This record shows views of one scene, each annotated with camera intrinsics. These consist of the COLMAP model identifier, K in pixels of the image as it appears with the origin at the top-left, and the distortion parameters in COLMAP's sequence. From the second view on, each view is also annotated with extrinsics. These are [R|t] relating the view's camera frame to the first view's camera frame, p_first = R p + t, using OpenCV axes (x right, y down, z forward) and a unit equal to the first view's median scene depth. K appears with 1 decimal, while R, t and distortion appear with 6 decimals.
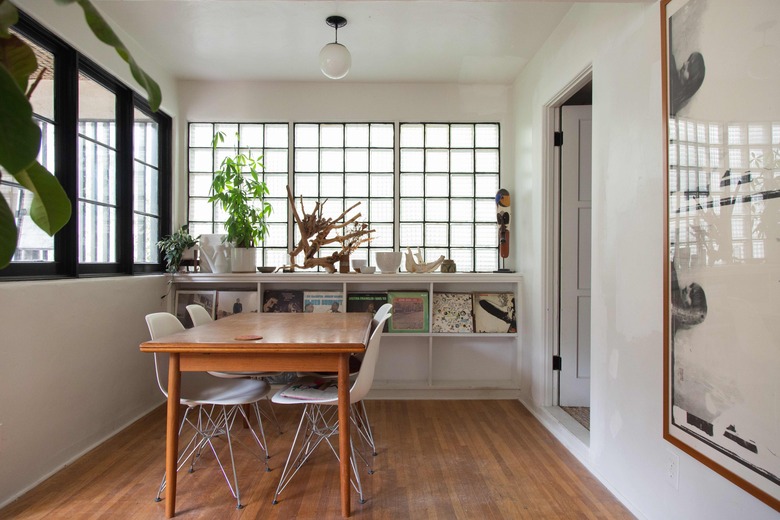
lens RADIAL K [[506.5, 0, 390.0], [0, 506.5, 260.0], [0, 0, 1]] dist [-0.006985, 0.000857]
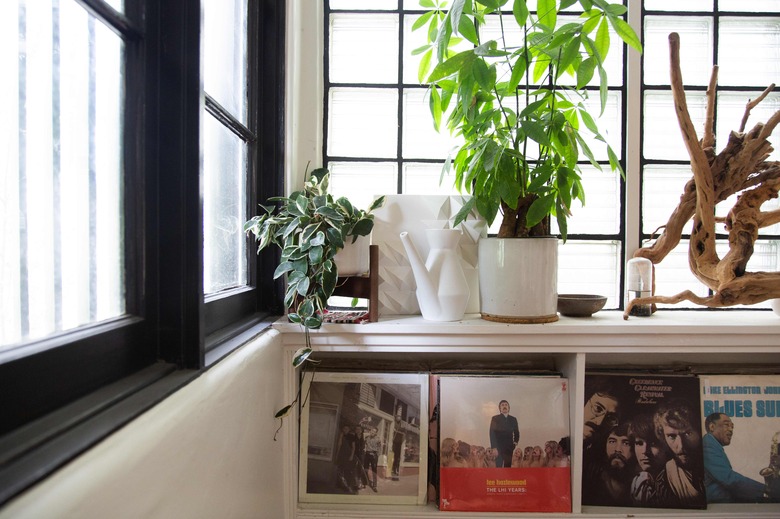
lens RADIAL K [[586.7, 0, 390.0], [0, 586.7, 259.5], [0, 0, 1]] dist [-0.066588, 0.000712]
pose [[0.999648, 0.002141, -0.026430, -0.358825], [-0.001436, 0.999644, 0.026660, -0.020433], [0.026478, -0.026613, 0.999295, 0.636305]]
